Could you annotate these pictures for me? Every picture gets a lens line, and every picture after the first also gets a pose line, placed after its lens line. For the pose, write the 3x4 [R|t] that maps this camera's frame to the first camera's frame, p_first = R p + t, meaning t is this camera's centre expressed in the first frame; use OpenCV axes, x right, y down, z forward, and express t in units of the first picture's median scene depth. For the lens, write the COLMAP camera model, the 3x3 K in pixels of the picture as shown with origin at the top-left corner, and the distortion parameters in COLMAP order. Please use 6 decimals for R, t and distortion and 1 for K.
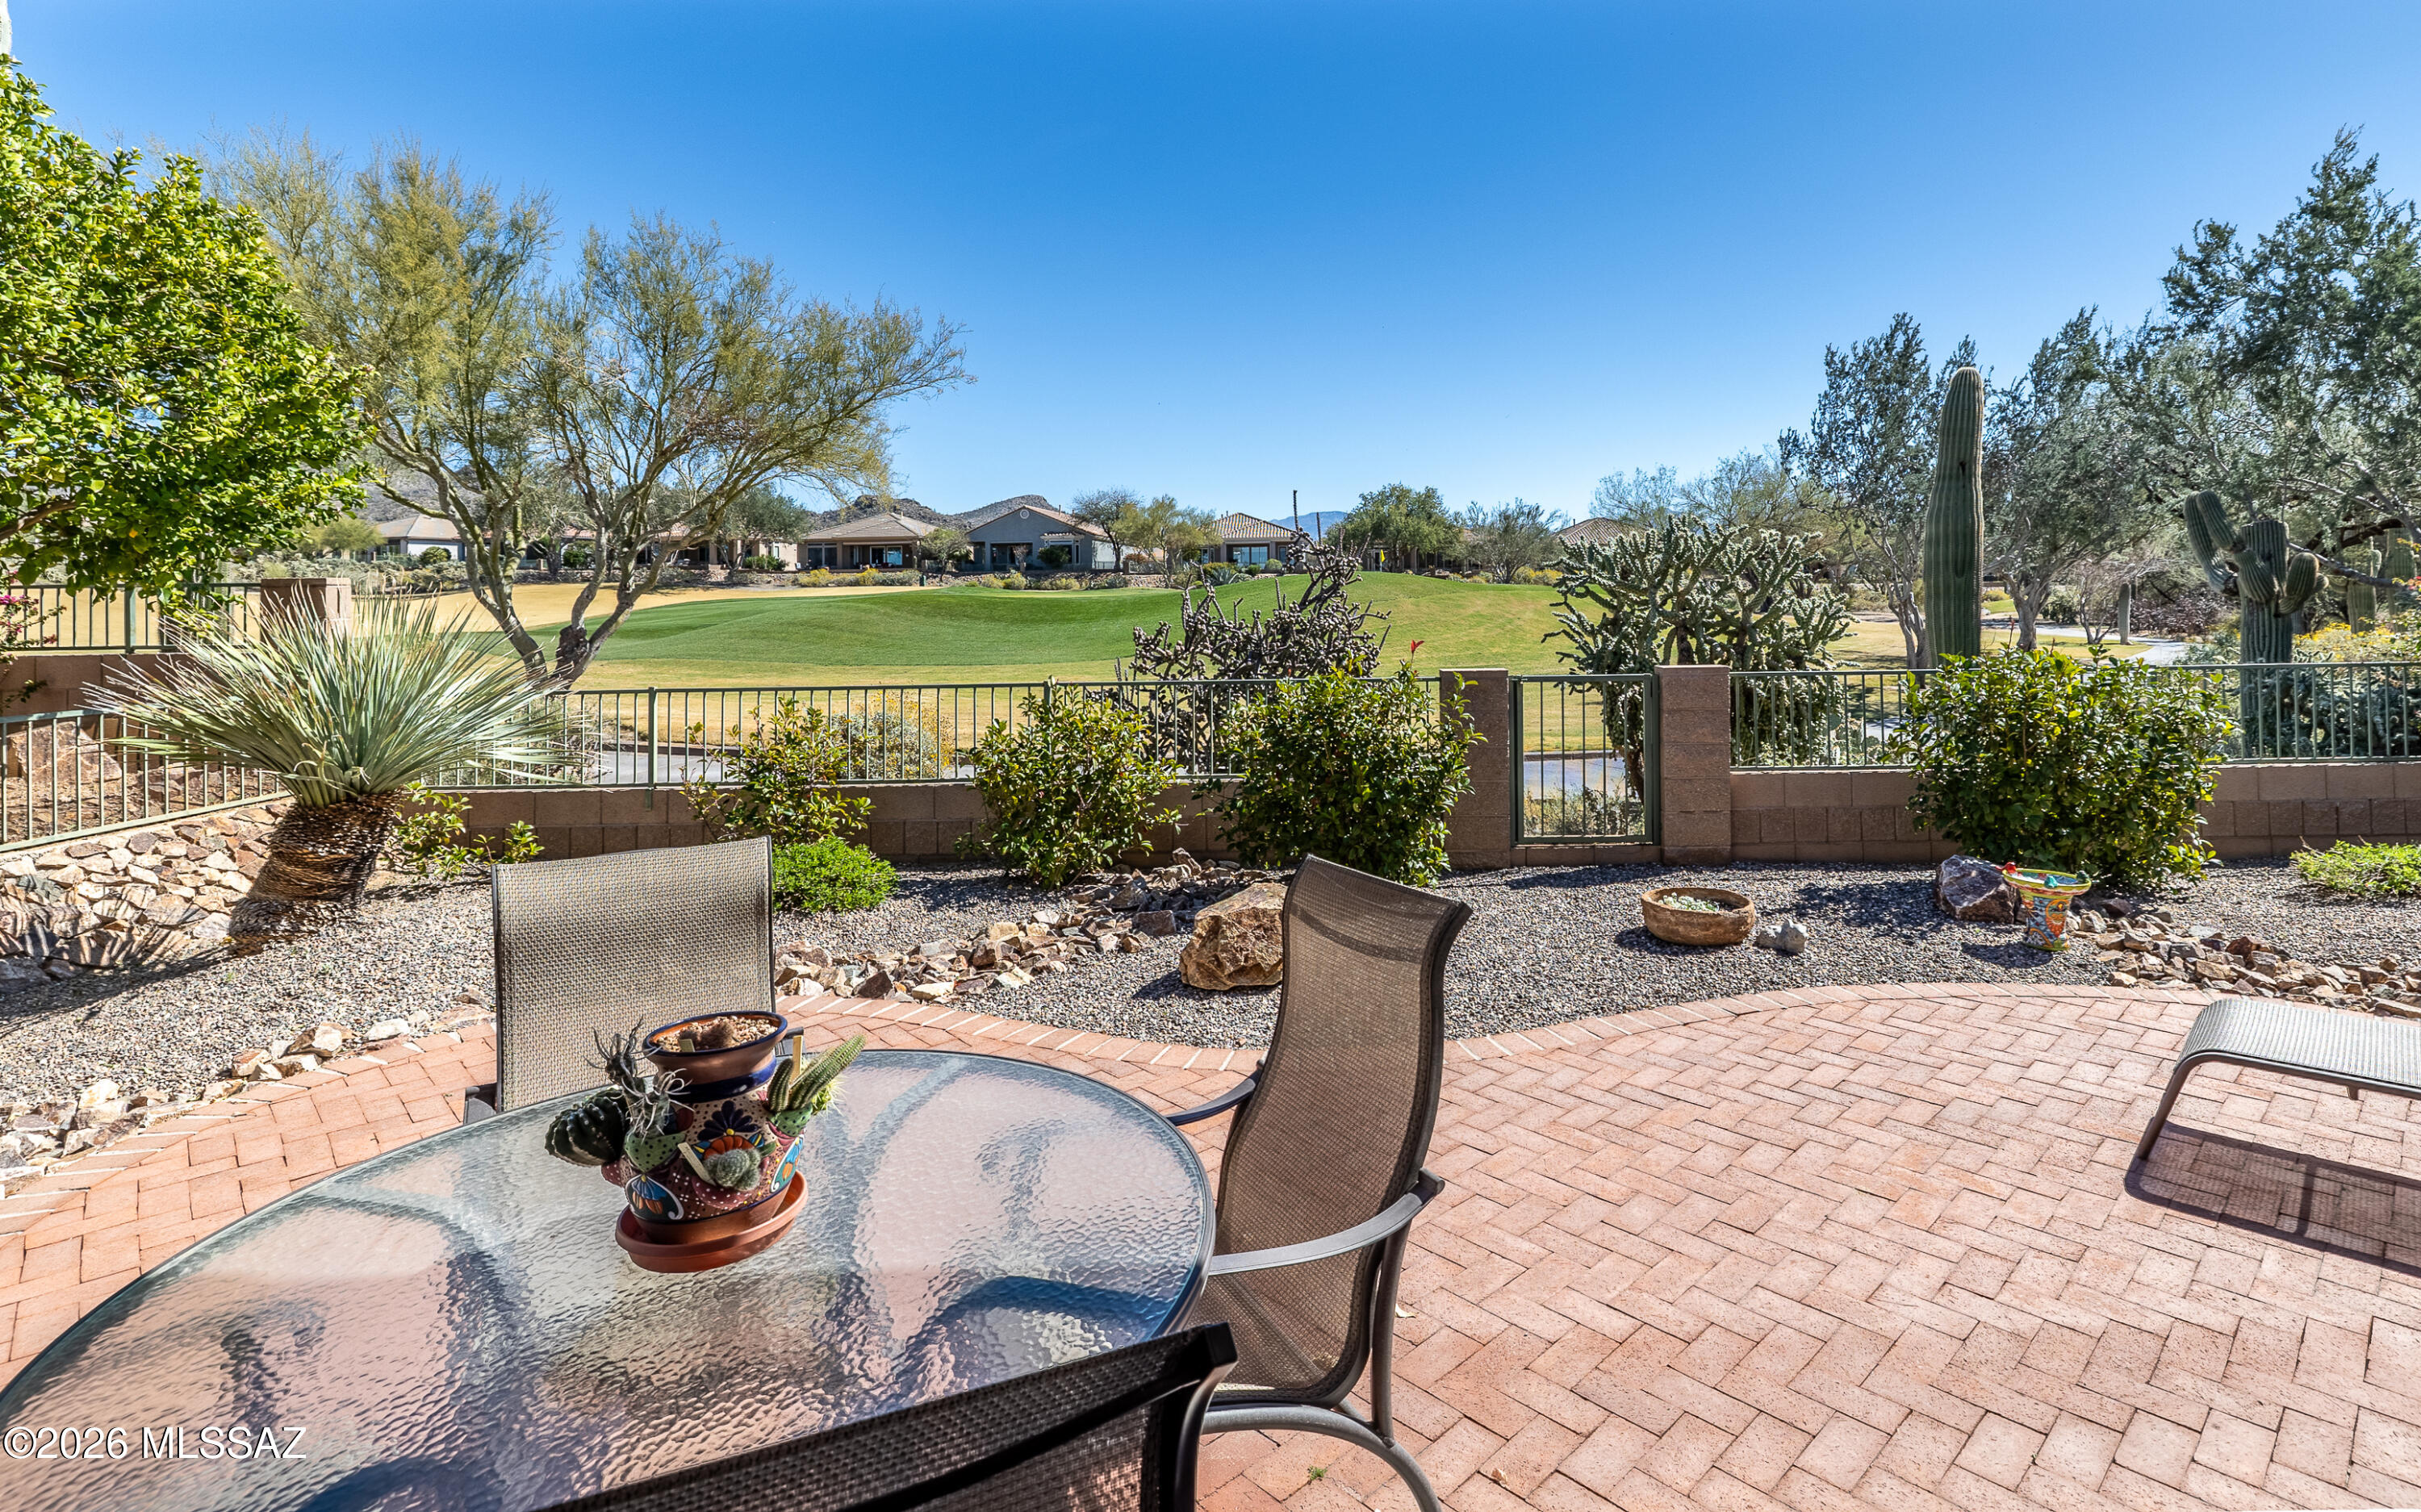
lens RADIAL K [[1079.5, 0, 1210.5], [0, 1079.5, 756.0], [0, 0, 1]] dist [-0.000741, -0.000060]
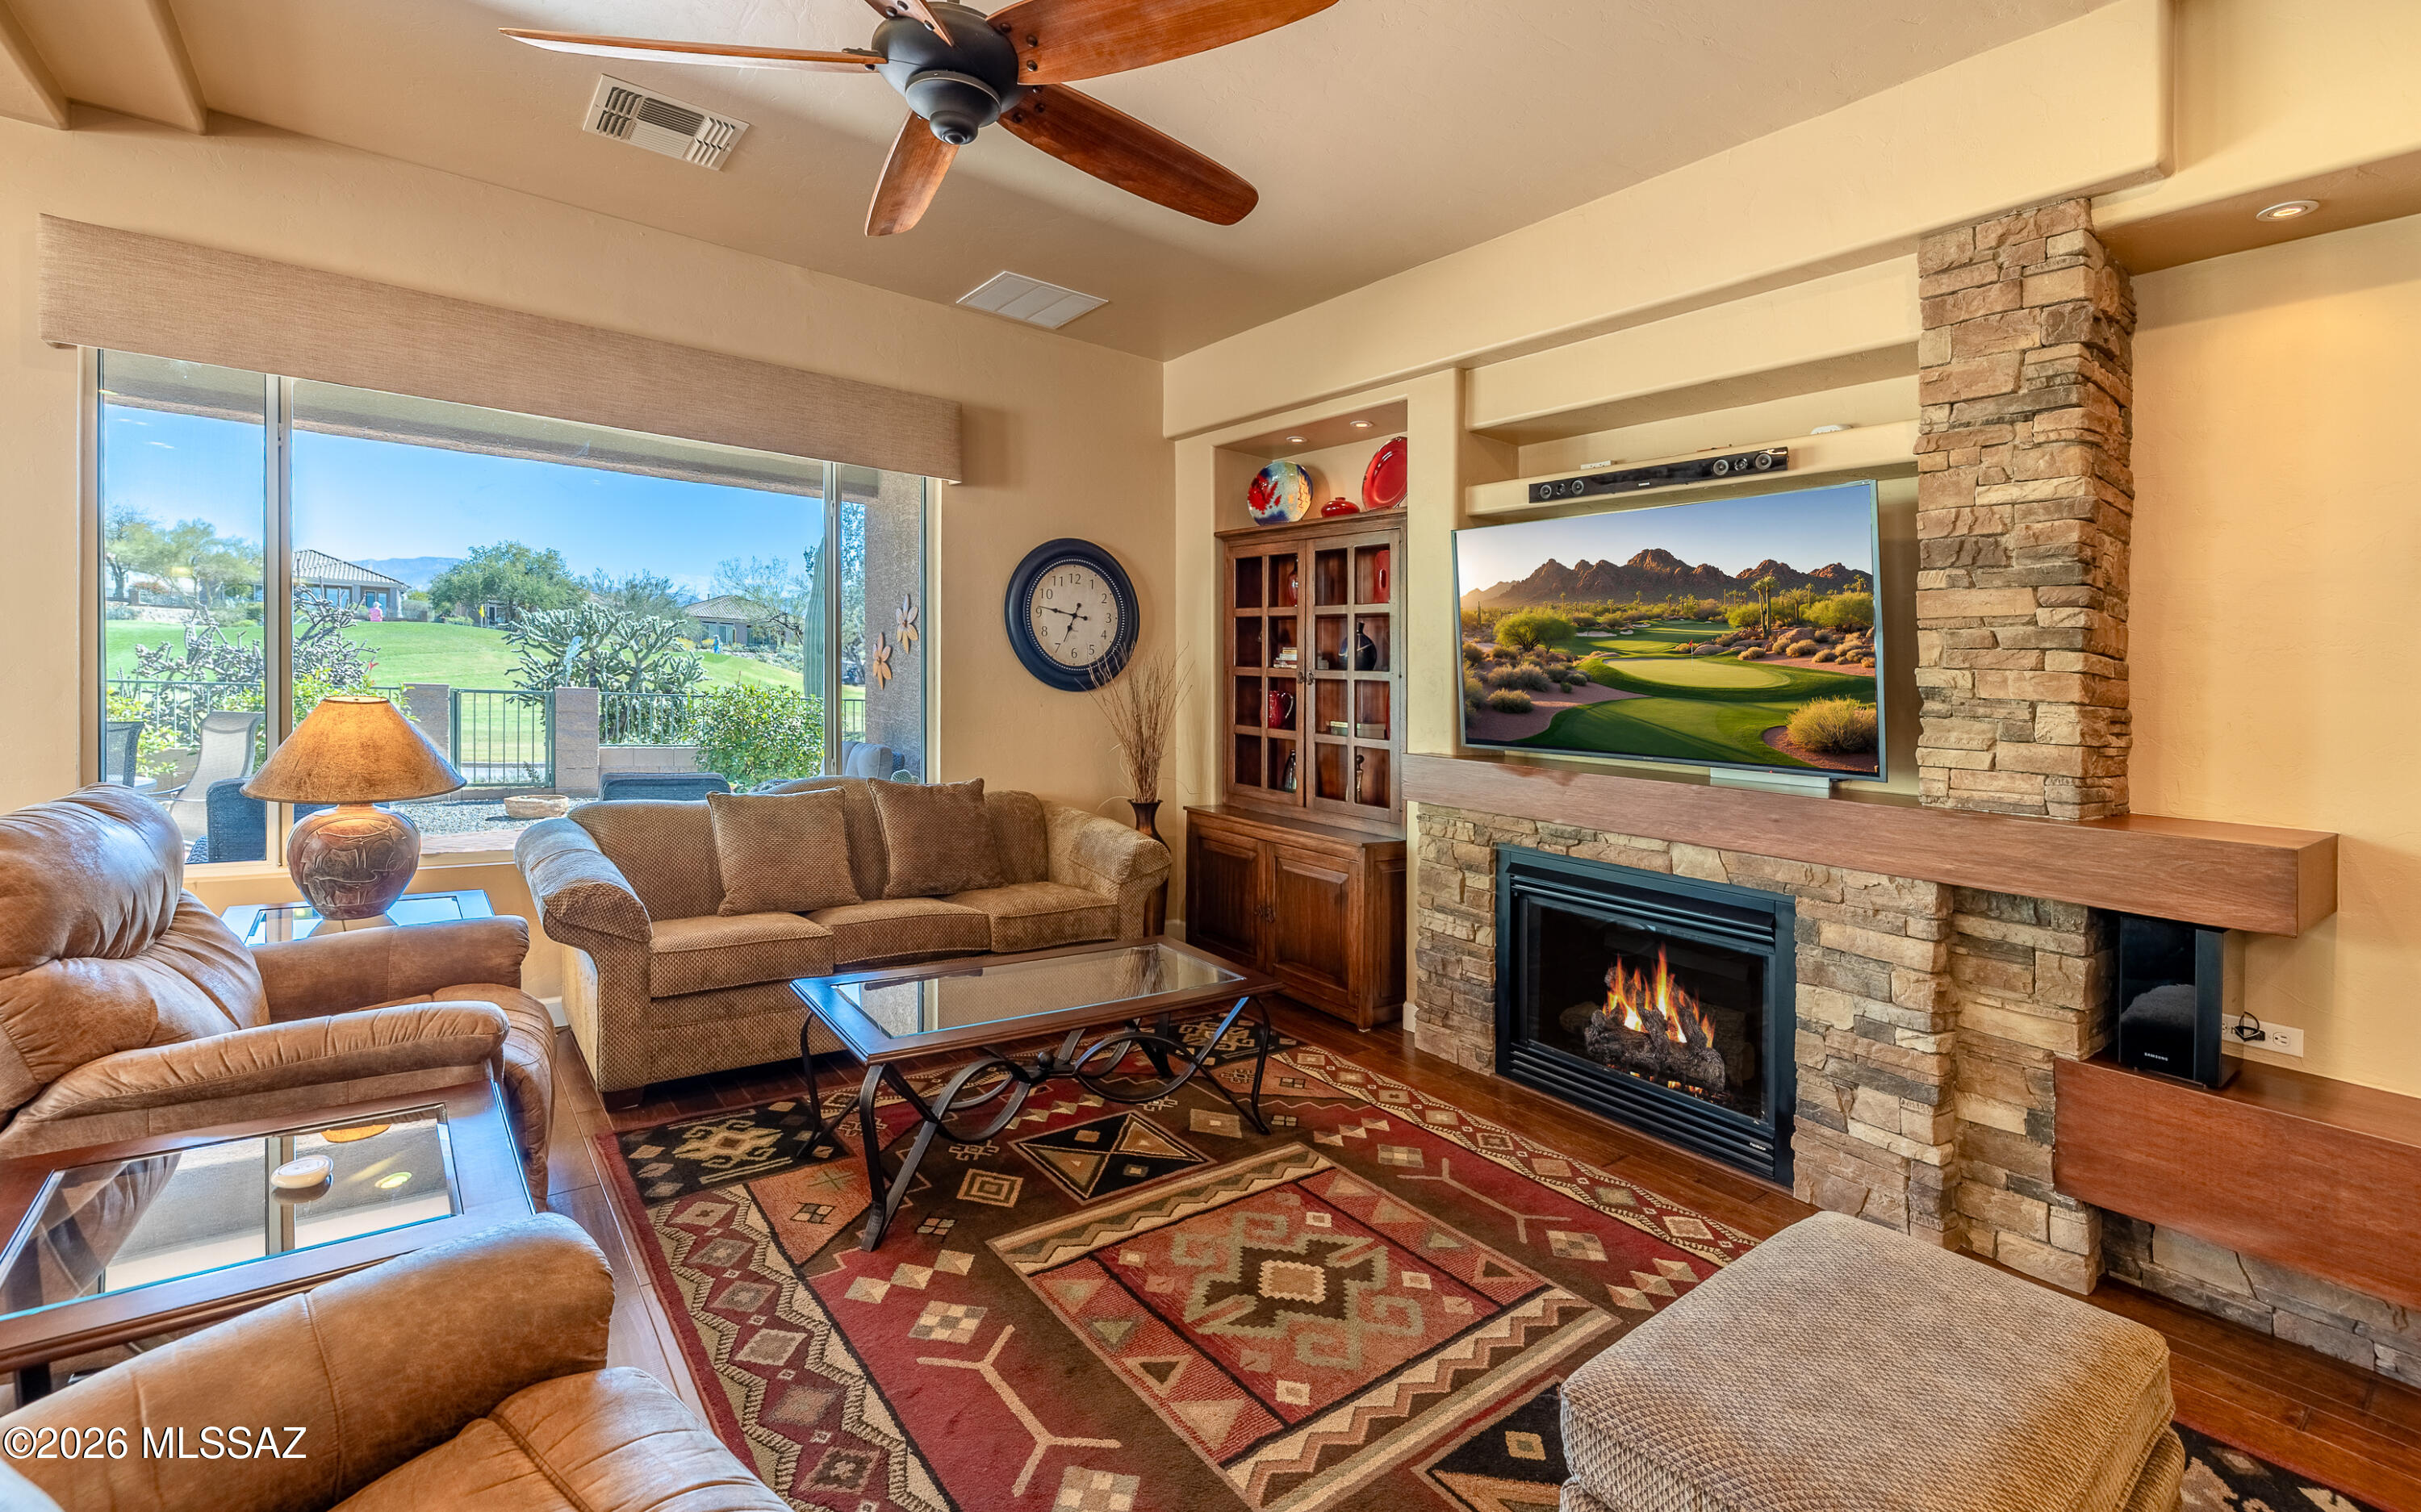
lens RADIAL K [[1079.5, 0, 1210.5], [0, 1079.5, 756.0], [0, 0, 1]] dist [-0.000741, -0.000060]
pose [[0.760311, 0.005335, 0.649537, 0.015260], [0.039687, 0.997717, -0.054651, 0.029925], [-0.648346, 0.067330, 0.758363, -0.182288]]
